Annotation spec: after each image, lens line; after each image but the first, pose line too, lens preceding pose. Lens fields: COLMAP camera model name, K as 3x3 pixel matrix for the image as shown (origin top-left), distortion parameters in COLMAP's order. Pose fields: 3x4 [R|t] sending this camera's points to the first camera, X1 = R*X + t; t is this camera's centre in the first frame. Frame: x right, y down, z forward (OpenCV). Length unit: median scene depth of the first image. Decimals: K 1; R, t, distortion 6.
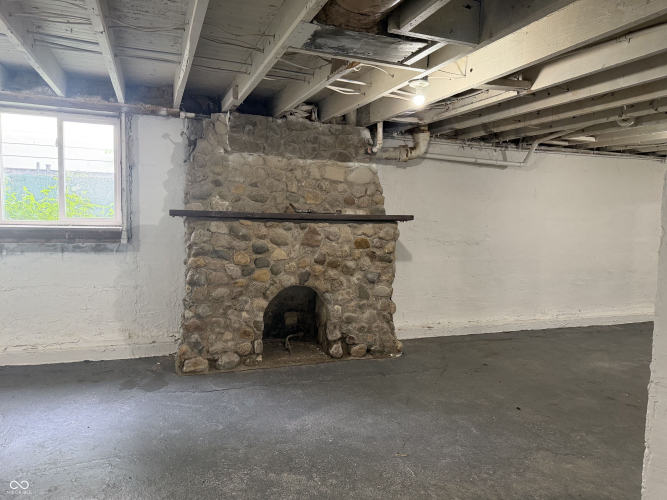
lens RADIAL K [[464.5, 0, 333.9], [0, 464.5, 253.2], [0, 0, 1]] dist [0.069101, -0.097299]
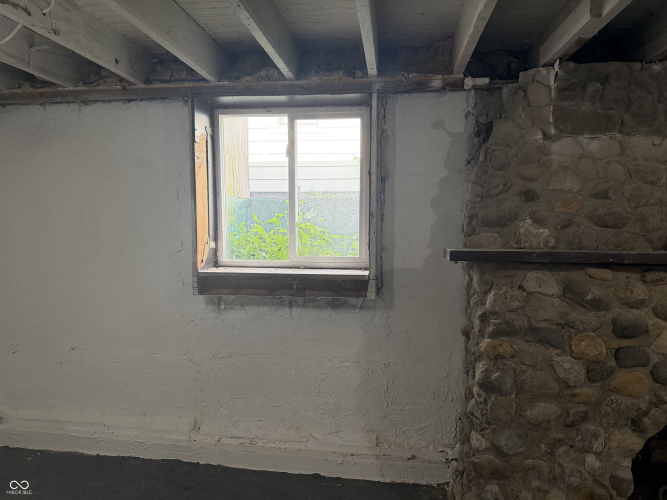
lens RADIAL K [[464.5, 0, 333.9], [0, 464.5, 253.2], [0, 0, 1]] dist [0.069101, -0.097299]
pose [[0.878191, 0.008706, -0.478231, -0.193018], [-0.020237, 0.999615, -0.018963, -0.070363], [0.477882, 0.026330, 0.878029, 0.424327]]
